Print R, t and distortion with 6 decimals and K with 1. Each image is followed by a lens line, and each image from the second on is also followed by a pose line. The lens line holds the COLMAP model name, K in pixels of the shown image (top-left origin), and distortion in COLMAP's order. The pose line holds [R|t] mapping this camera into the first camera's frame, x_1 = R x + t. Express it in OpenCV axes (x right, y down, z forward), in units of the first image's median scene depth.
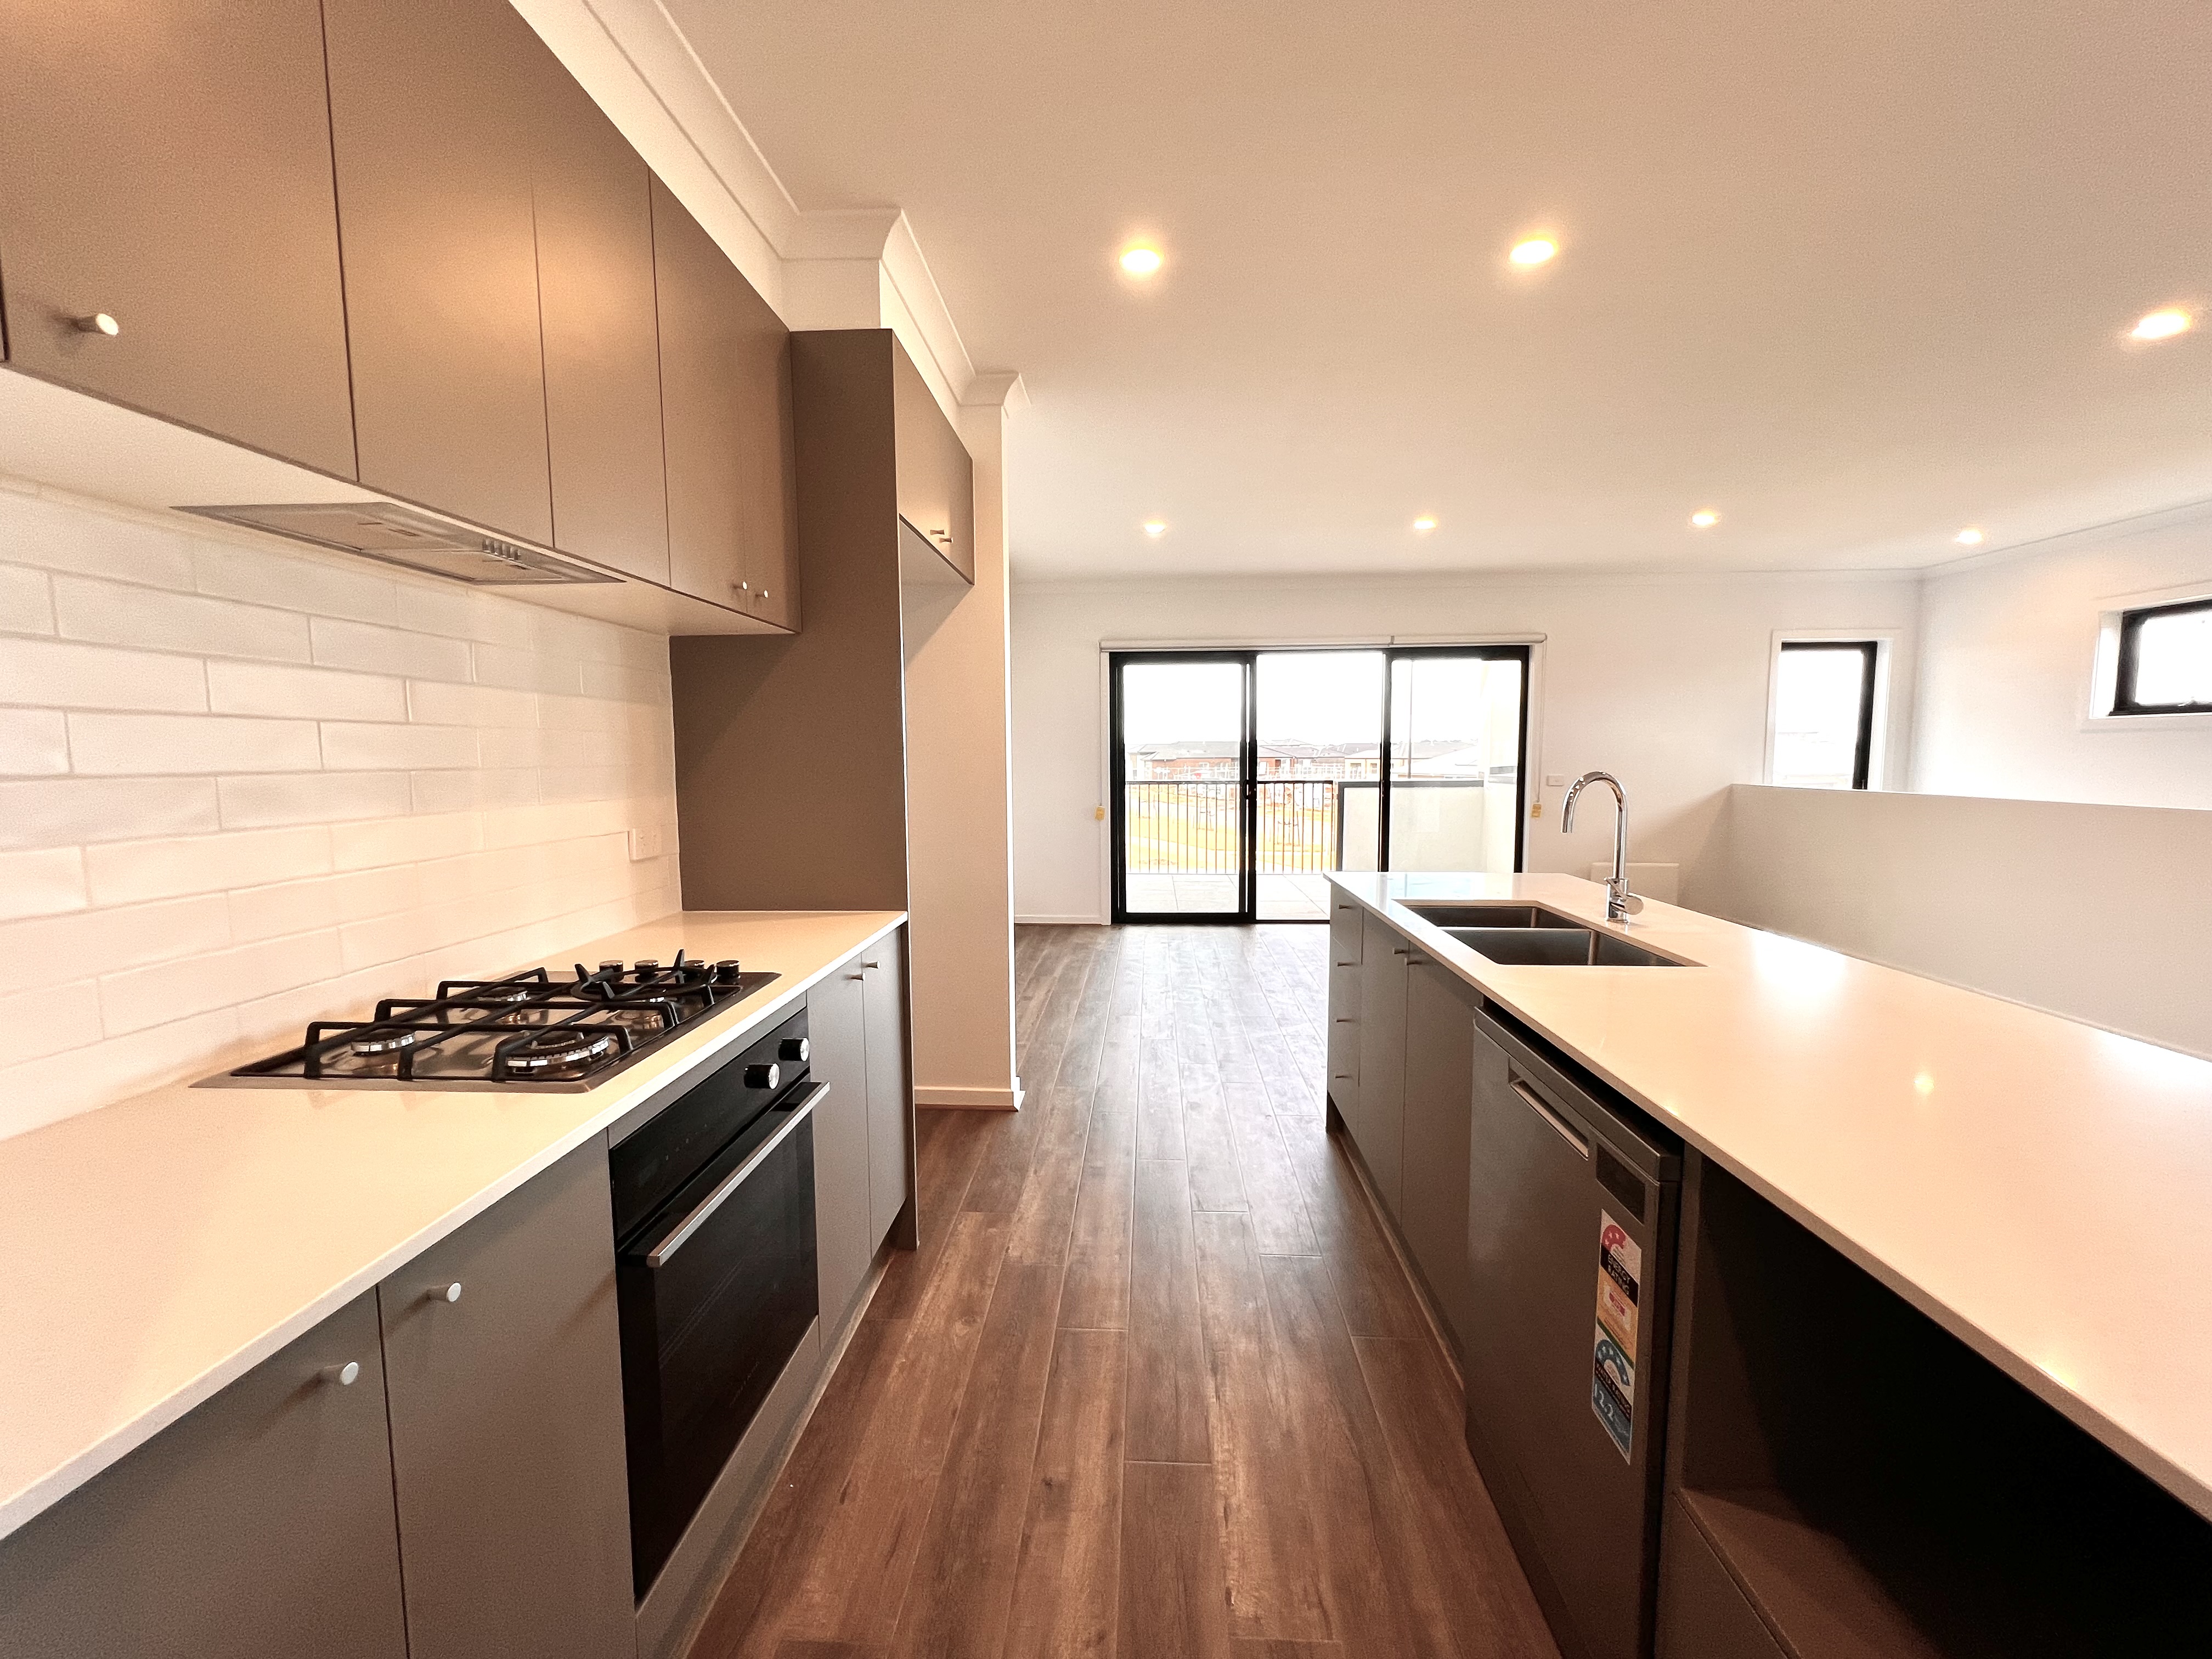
lens RADIAL K [[891.1, 0, 1099.1], [0, 891.1, 787.1], [0, 0, 1]] dist [-0.002007, 0.000402]
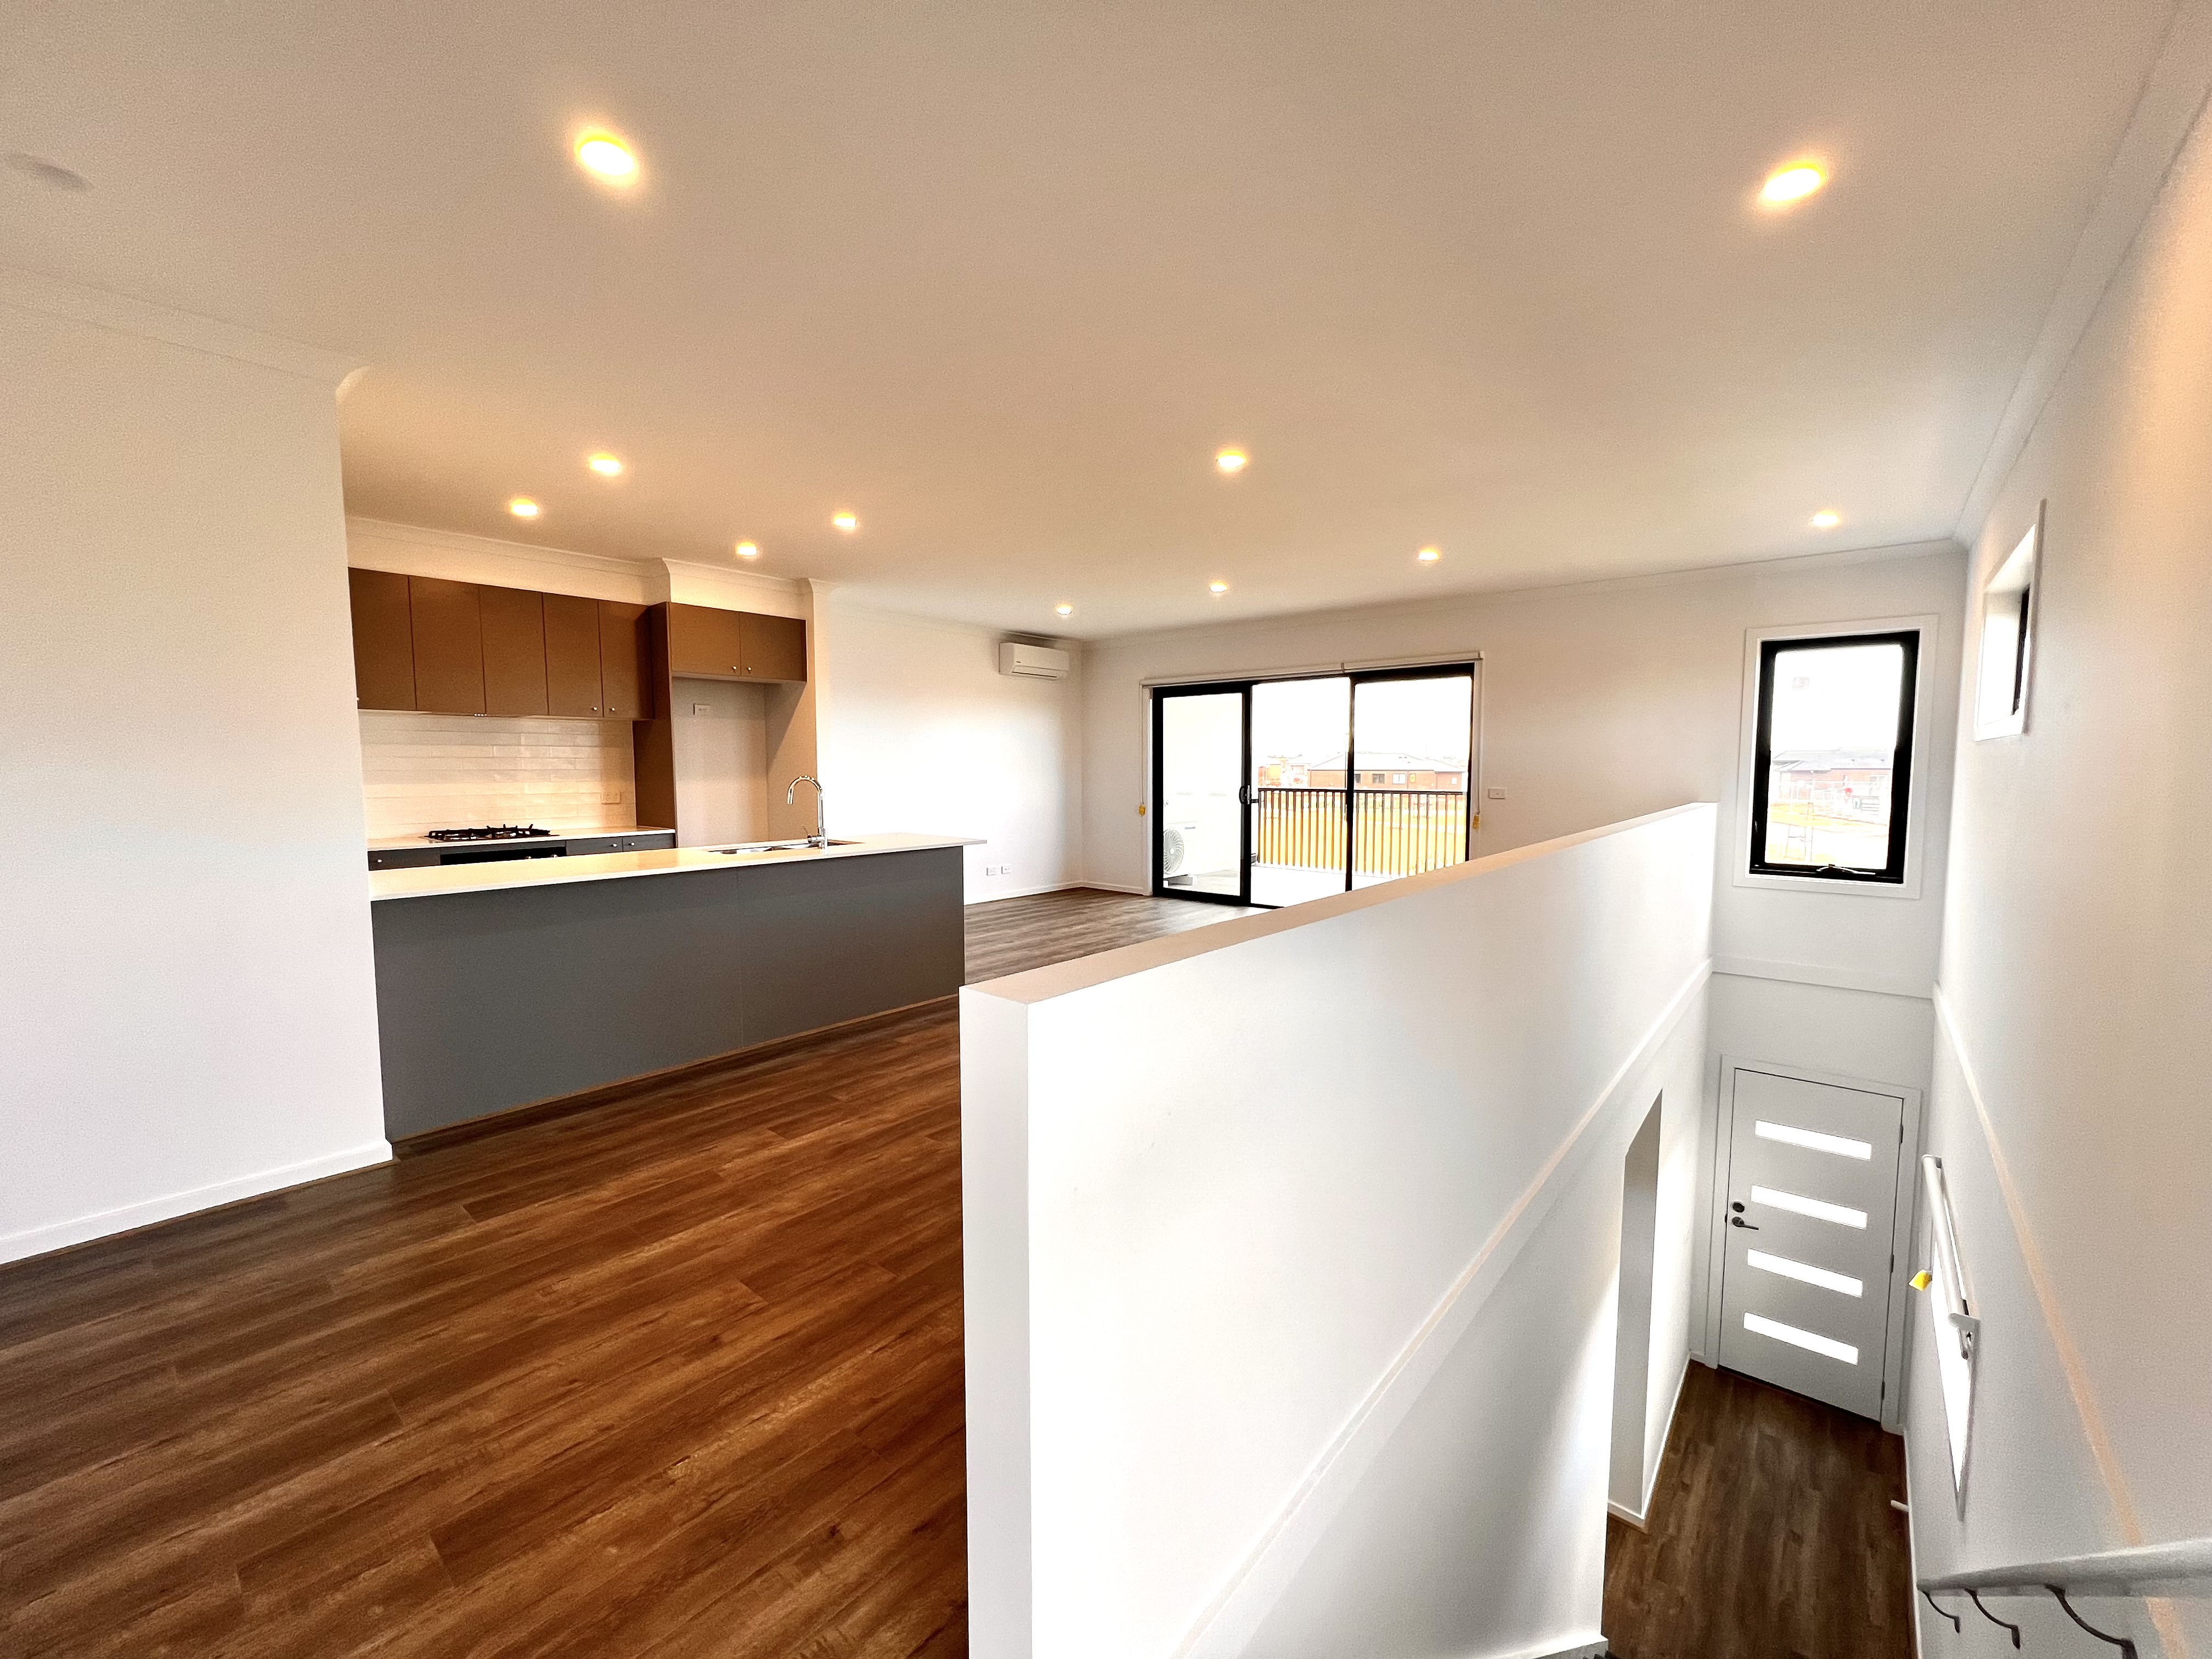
lens RADIAL K [[891.1, 0, 1128.0], [0, 891.1, 764.7], [0, 0, 1]] dist [-0.002007, 0.000402]
pose [[0.807415, 0.003051, -0.589976, 0.763134], [-0.025129, 0.999257, -0.029223, 0.001219], [0.589449, 0.038420, 0.806891, -0.085335]]
